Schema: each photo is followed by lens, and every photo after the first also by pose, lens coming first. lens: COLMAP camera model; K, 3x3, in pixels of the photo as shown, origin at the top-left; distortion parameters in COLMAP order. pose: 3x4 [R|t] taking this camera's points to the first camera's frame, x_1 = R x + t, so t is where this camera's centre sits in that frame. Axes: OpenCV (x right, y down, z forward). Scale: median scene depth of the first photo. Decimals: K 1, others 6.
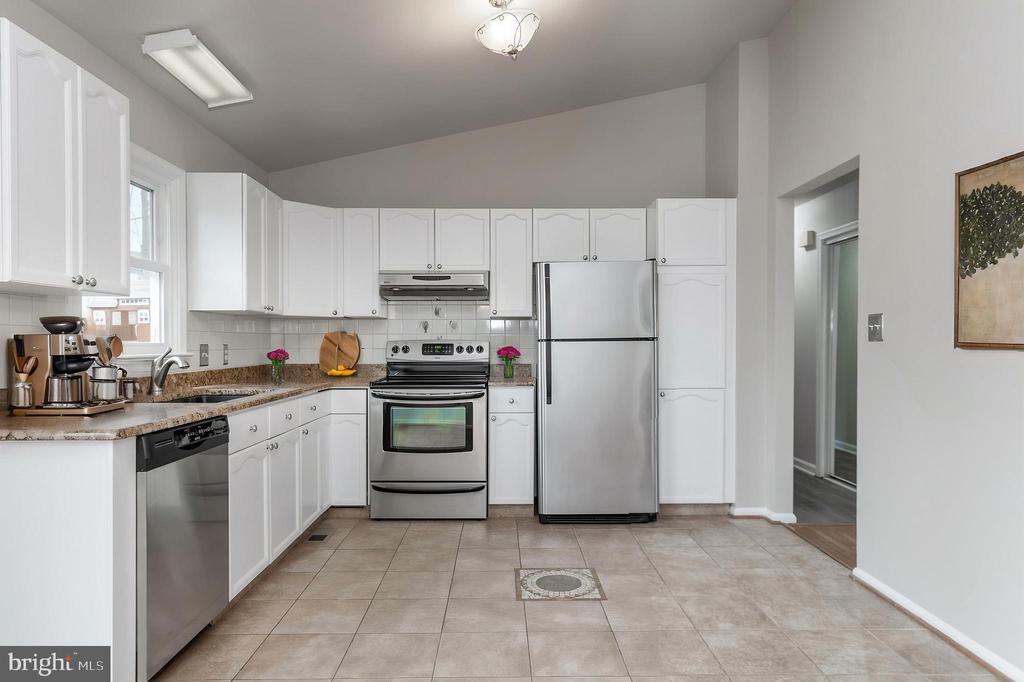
lens RADIAL K [[622.9, 0, 511.7], [0, 622.9, 343.2], [0, 0, 1]] dist [-0.006171, 0.000198]
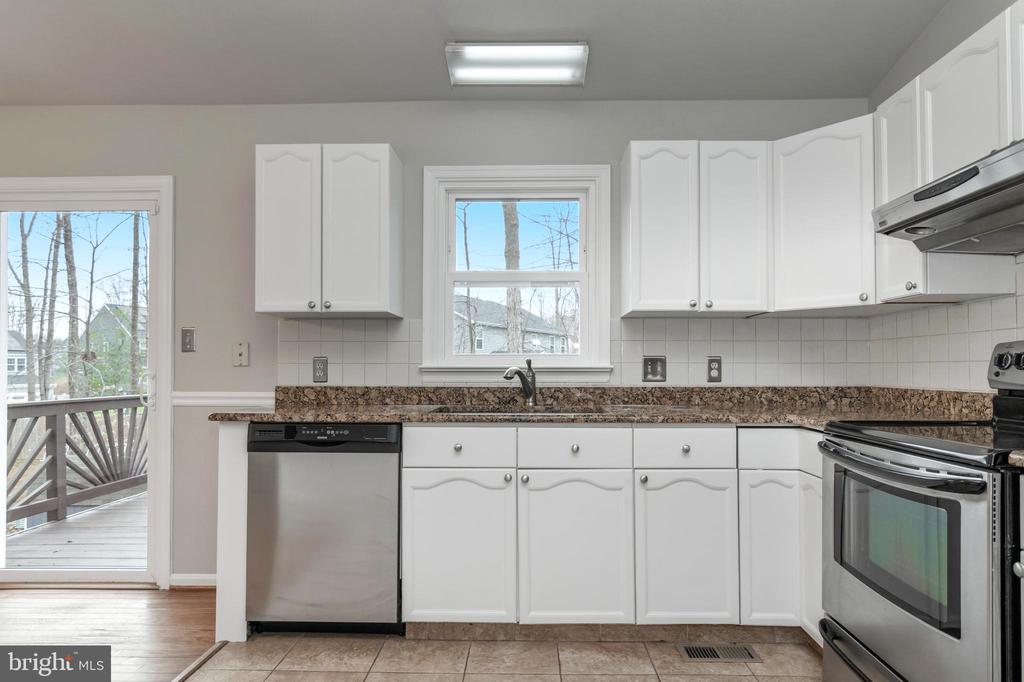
lens RADIAL K [[597.0, 0, 524.3], [0, 597.0, 360.6], [0, 0, 1]] dist [0.001014, -0.000646]
pose [[-0.032692, -0.015602, -0.999344, 0.289209], [-0.000583, 0.999878, -0.015591, 0.018923], [0.999465, 0.000073, -0.032697, 0.764537]]
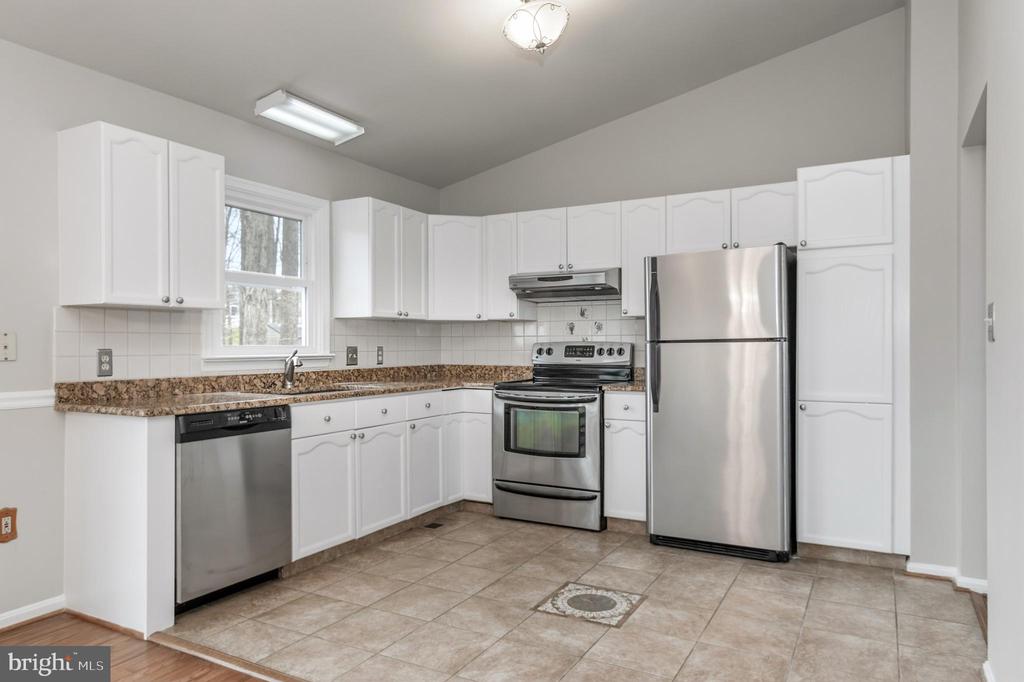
lens RADIAL K [[668.0, 0, 514.8], [0, 668.0, 342.3], [0, 0, 1]] dist [0.010181, -0.009098]
pose [[0.870430, -0.003891, -0.492276, 0.349697], [0.002285, 0.999990, -0.003865, -0.000793], [0.492286, 0.002240, 0.870430, 0.052578]]
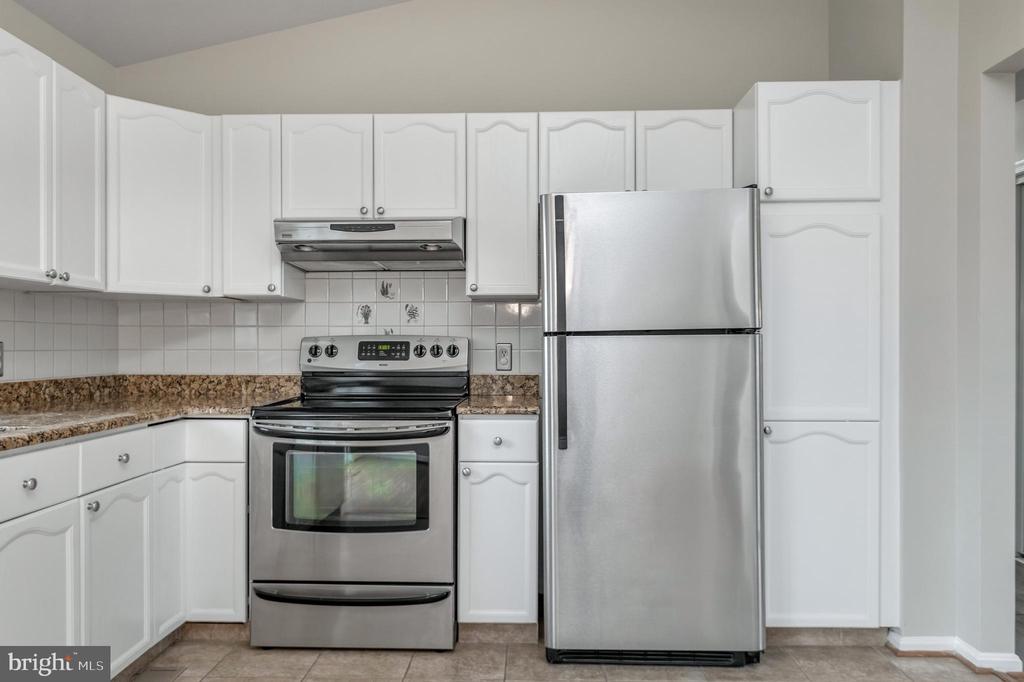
lens RADIAL K [[718.3, 0, 511.2], [0, 718.3, 342.9], [0, 0, 1]] dist [0.001933, -0.001125]
pose [[0.999022, -0.000386, -0.044209, 0.041597], [0.000189, 0.999990, -0.004448, 0.006042], [0.044210, 0.004436, 0.999012, 0.349967]]
